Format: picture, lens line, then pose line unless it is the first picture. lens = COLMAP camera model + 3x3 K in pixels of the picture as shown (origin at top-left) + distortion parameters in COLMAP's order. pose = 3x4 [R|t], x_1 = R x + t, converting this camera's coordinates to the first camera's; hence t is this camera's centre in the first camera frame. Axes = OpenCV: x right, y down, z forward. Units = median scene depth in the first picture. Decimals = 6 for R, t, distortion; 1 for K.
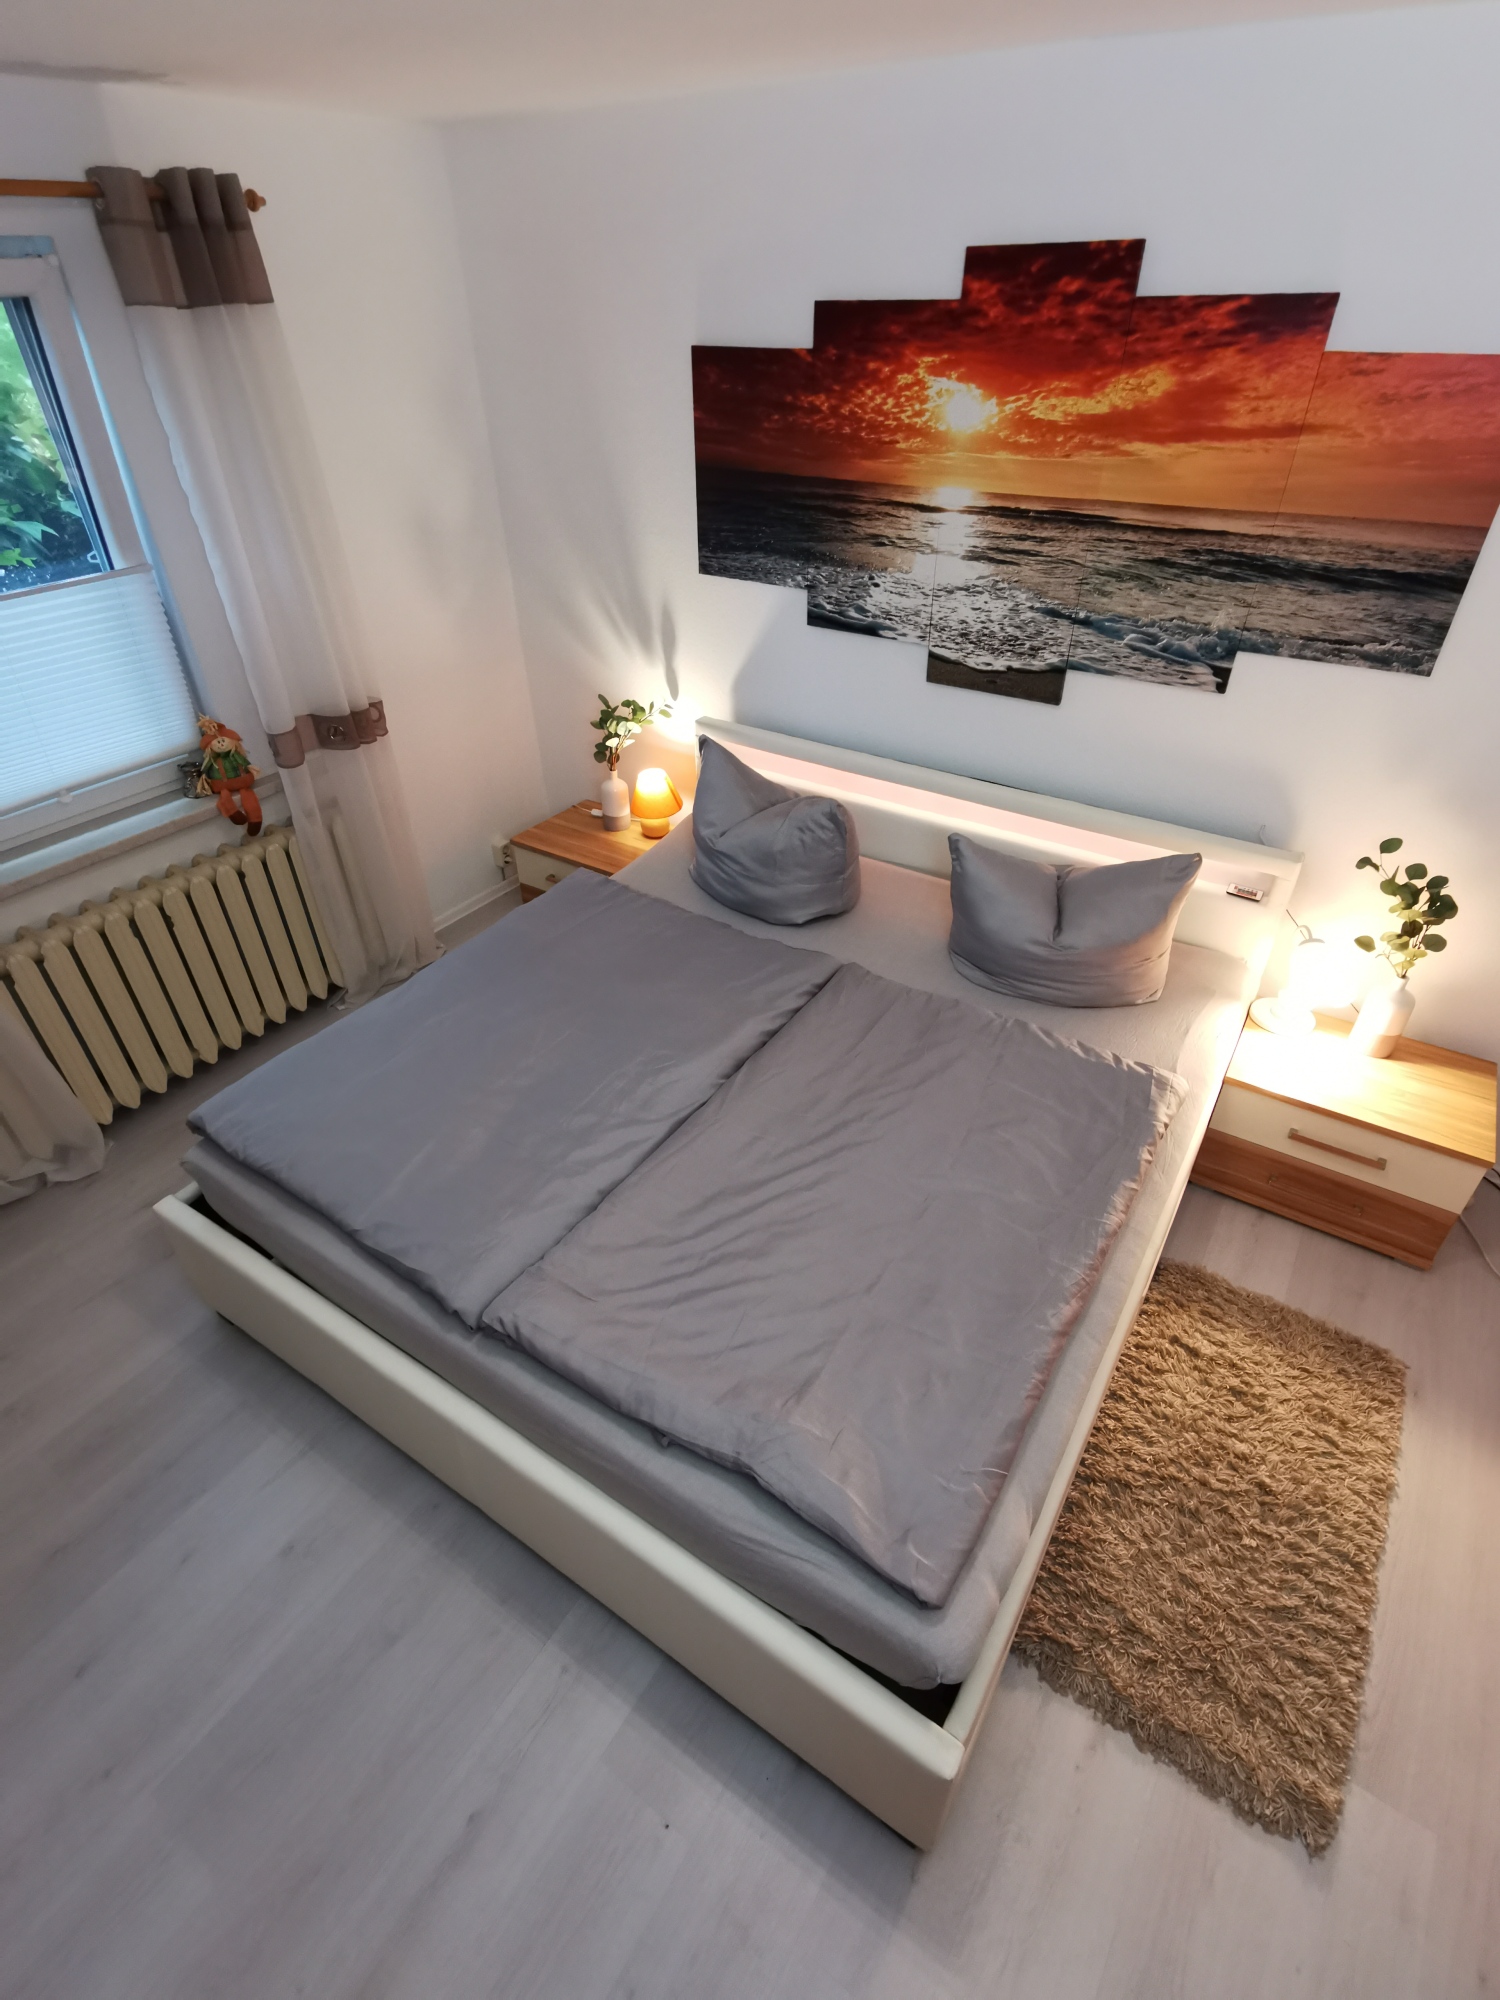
lens RADIAL K [[946.9, 0, 752.7], [0, 946.9, 998.0], [0, 0, 1]] dist [0.026806, 0.002735]
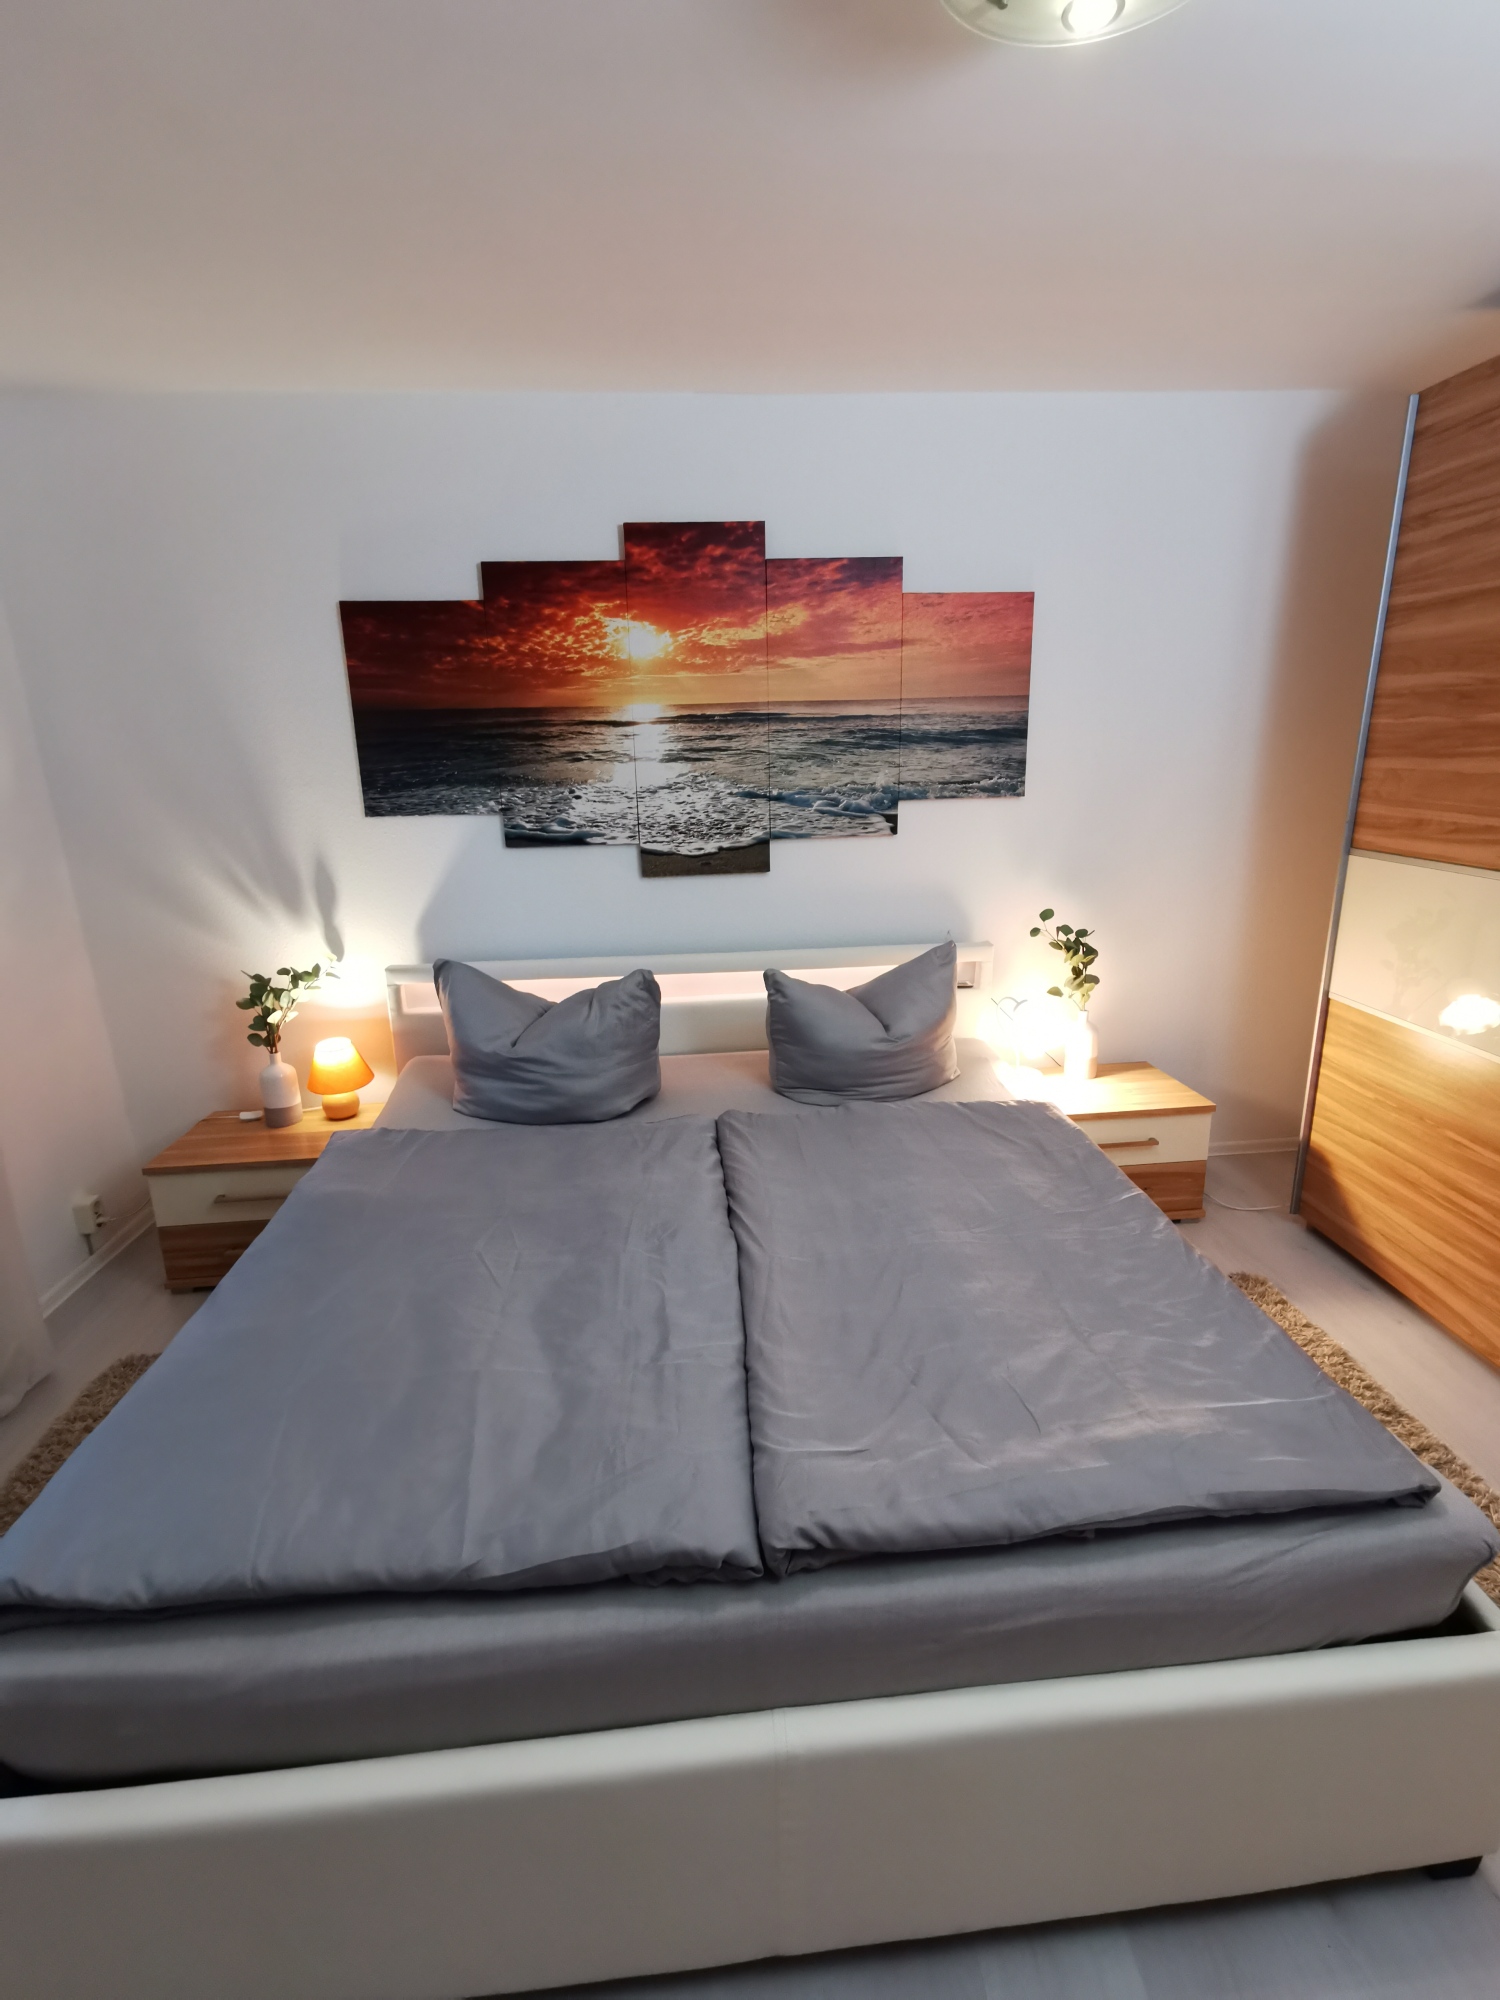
lens RADIAL K [[930.6, 0, 758.1], [0, 930.6, 1001.8], [0, 0, 1]] dist [0.010352, -0.000081]
pose [[0.792887, -0.182051, 0.581539, -0.394212], [0.375146, 0.897875, -0.230404, 0.089833], [-0.480205, 0.400846, 0.780209, 0.217733]]
